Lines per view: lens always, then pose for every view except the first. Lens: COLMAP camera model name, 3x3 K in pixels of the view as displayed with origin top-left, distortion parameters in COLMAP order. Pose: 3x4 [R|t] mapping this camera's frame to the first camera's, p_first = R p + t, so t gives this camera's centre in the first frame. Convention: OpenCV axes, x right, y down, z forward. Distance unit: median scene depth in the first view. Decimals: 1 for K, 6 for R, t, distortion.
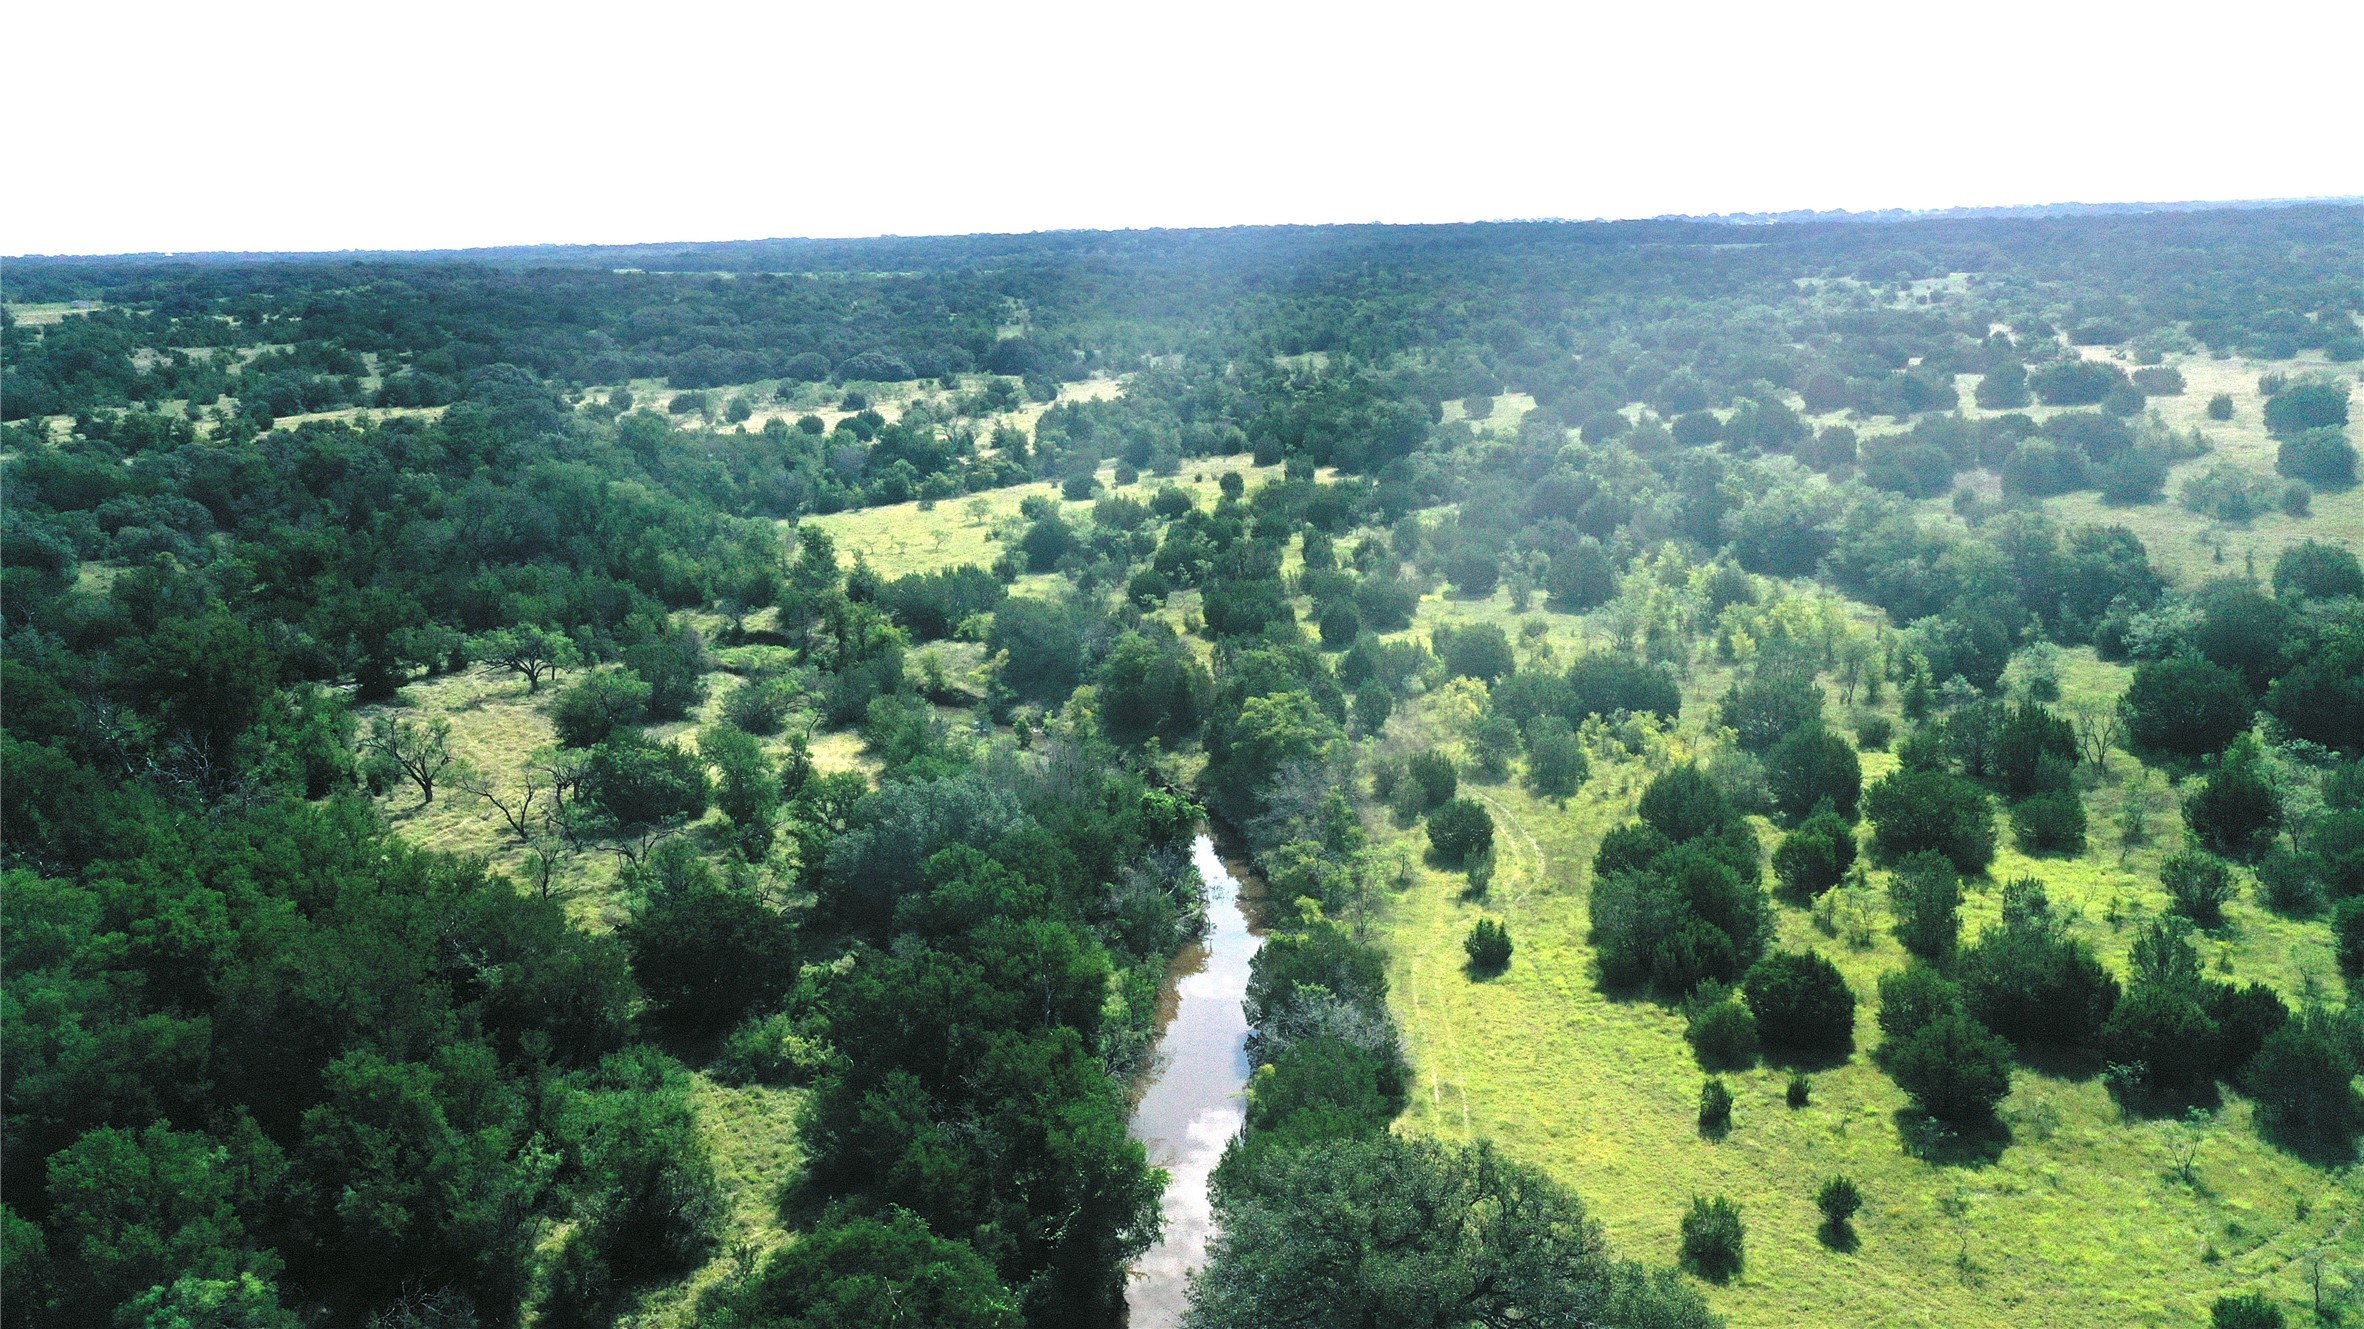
lens RADIAL K [[1889.8, 0, 1169.9], [0, 1889.8, 666.5], [0, 0, 1]] dist [0.016720, 0.007465]
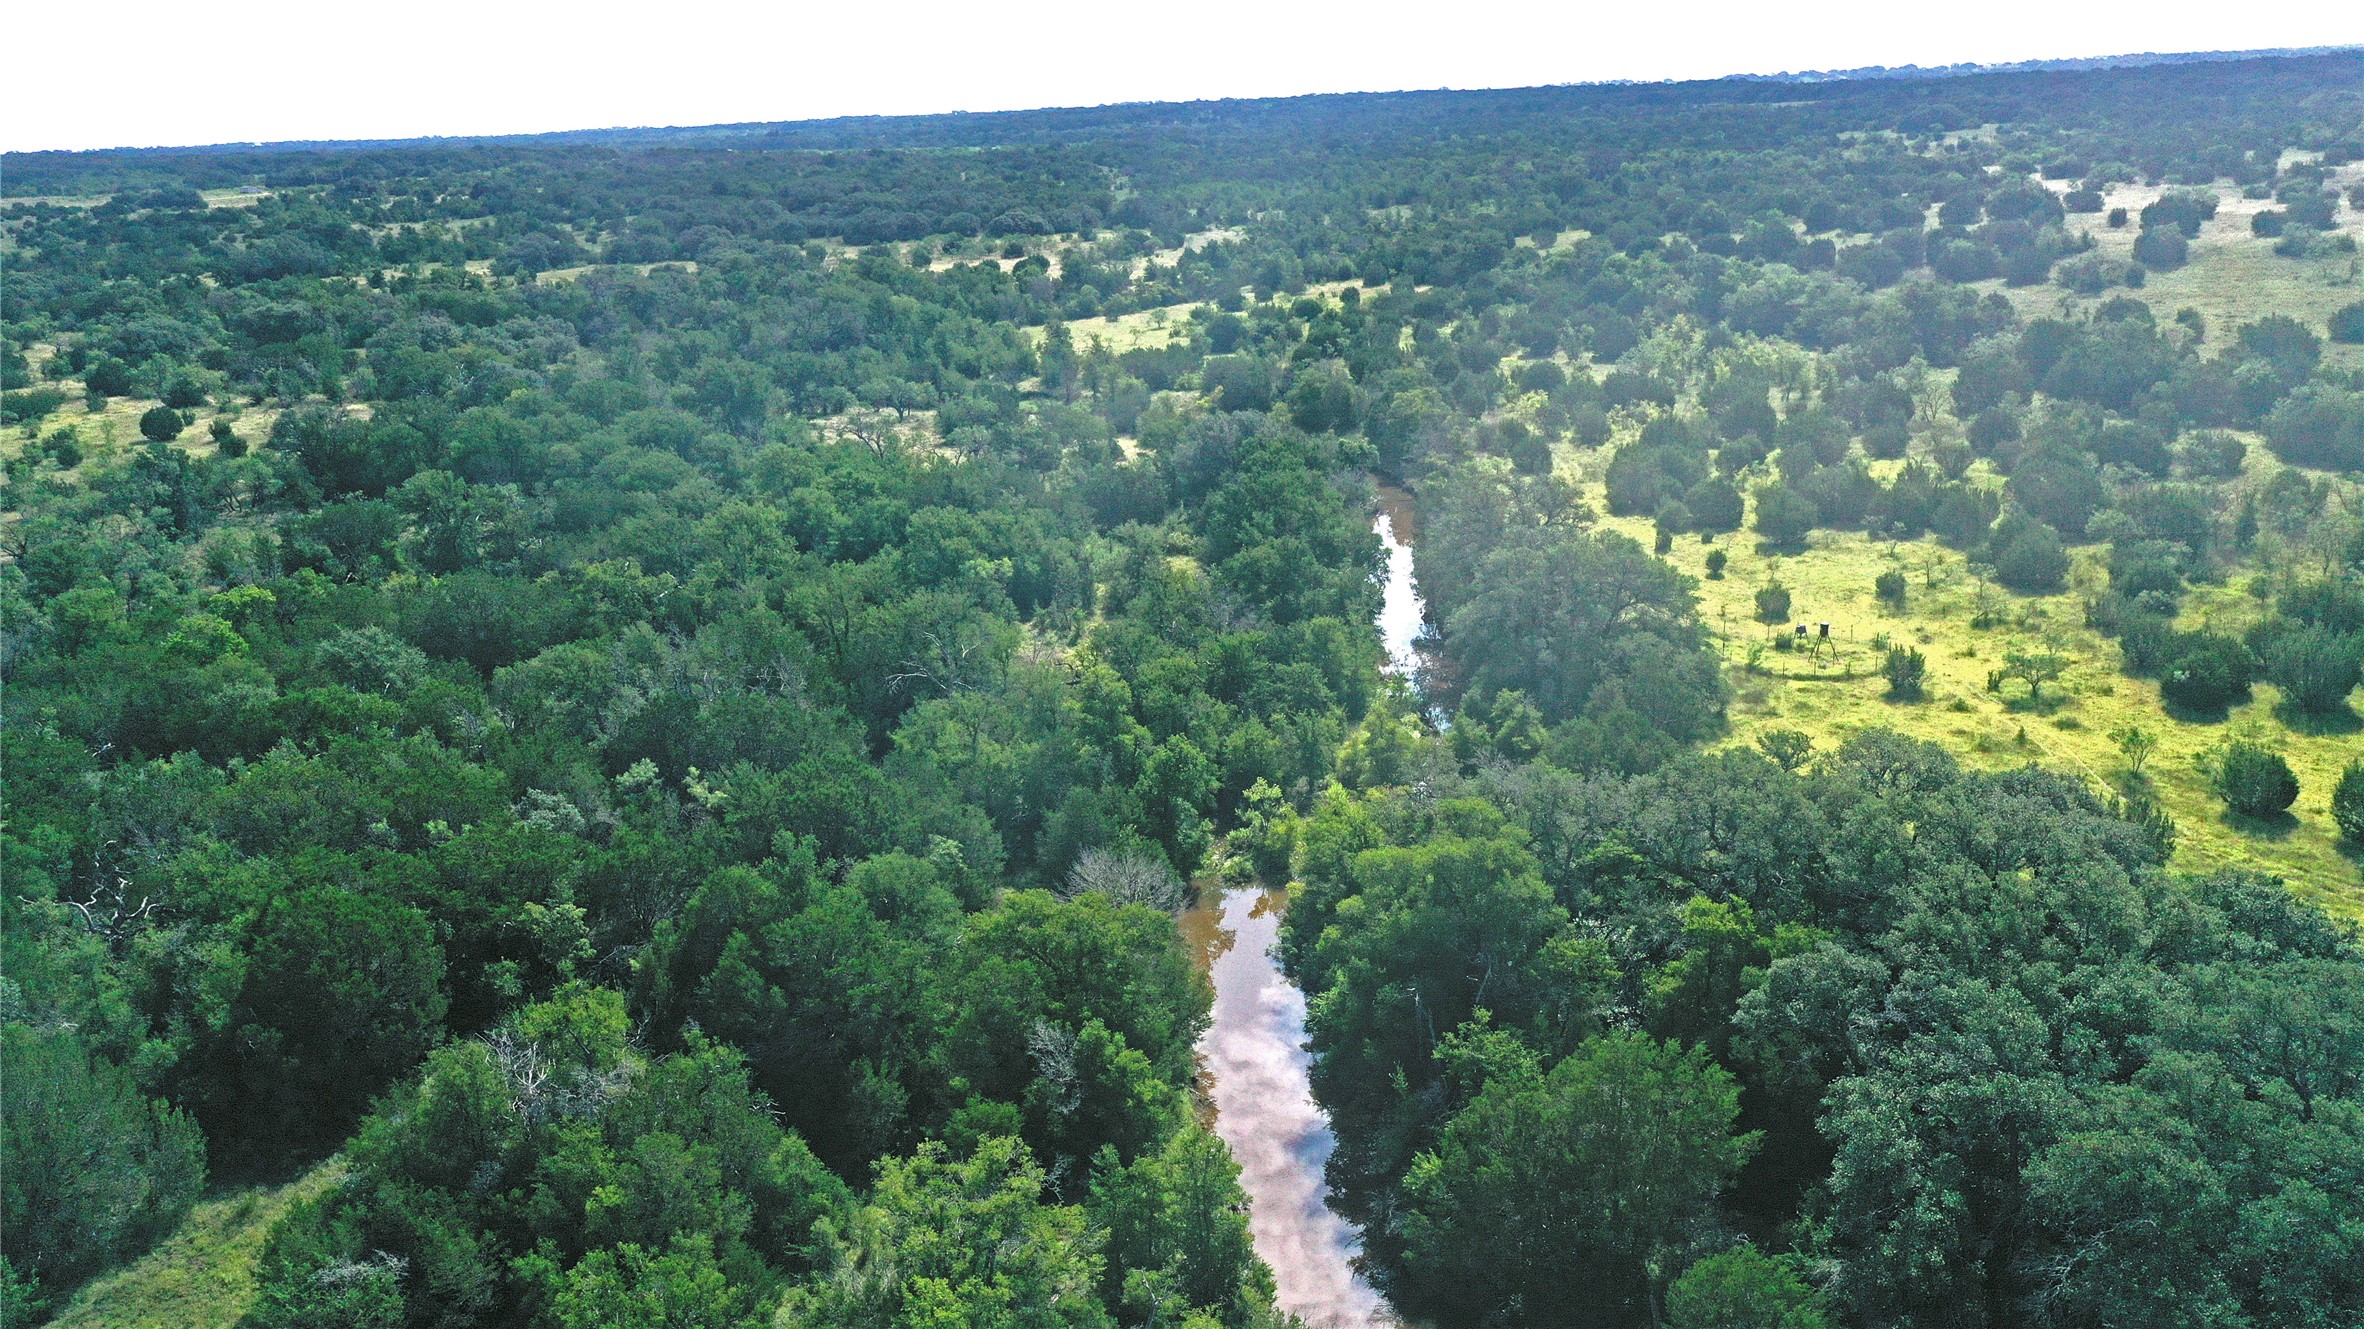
lens RADIAL K [[1889.8, 0, 1197.7], [0, 1889.8, 663.3], [0, 0, 1]] dist [0.016720, 0.007465]
pose [[0.999666, -0.013867, -0.021806, -0.042911], [0.015188, 0.997983, 0.061636, 0.065432], [0.020908, -0.061946, 0.997860, -0.274623]]
